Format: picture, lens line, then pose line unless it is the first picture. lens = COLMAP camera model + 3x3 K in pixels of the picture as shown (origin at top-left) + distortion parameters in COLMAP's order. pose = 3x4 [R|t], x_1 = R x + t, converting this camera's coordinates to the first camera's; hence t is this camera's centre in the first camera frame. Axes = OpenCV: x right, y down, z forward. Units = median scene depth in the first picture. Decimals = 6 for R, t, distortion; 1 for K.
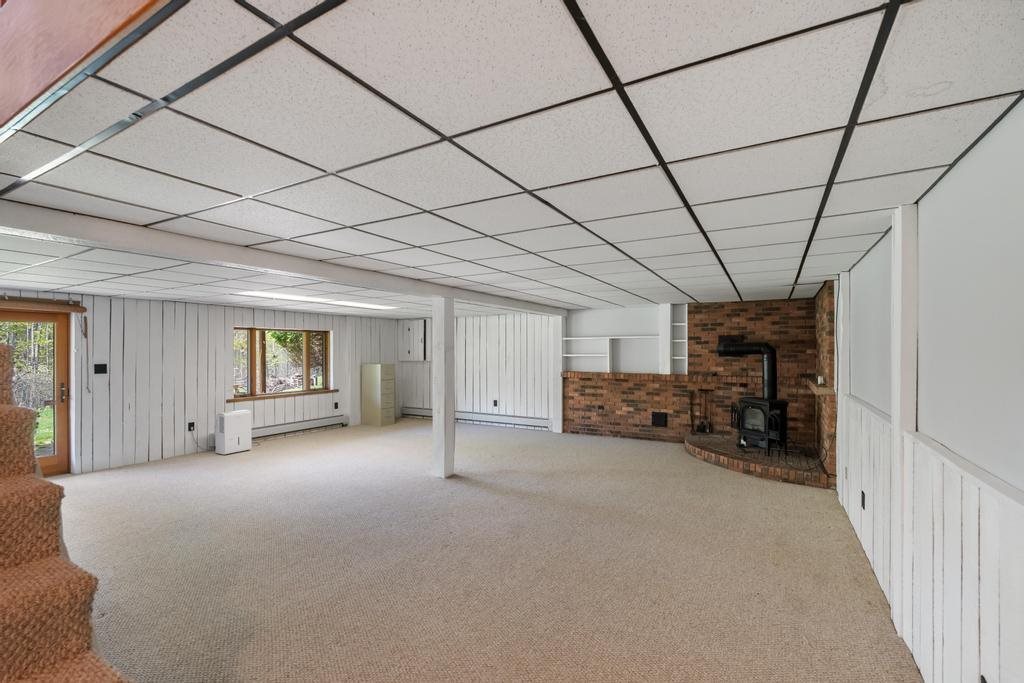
lens RADIAL K [[456.0, 0, 511.3], [0, 456.0, 347.7], [0, 0, 1]] dist [-0.000478, -0.000045]
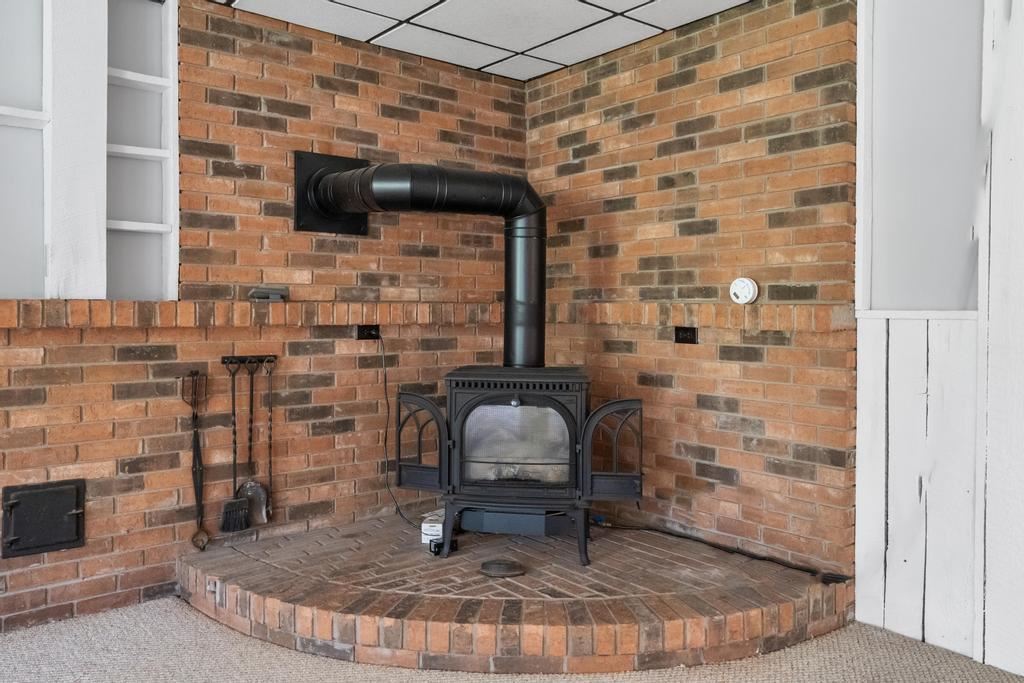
lens RADIAL K [[770.8, 0, 514.9], [0, 770.8, 314.0], [0, 0, 1]] dist [-0.000273, 0.000377]
pose [[0.356372, -0.005492, 0.934328, 0.078373], [-0.008912, 0.999917, 0.009276, 0.062636], [-0.934302, -0.011633, 0.356293, 0.710103]]
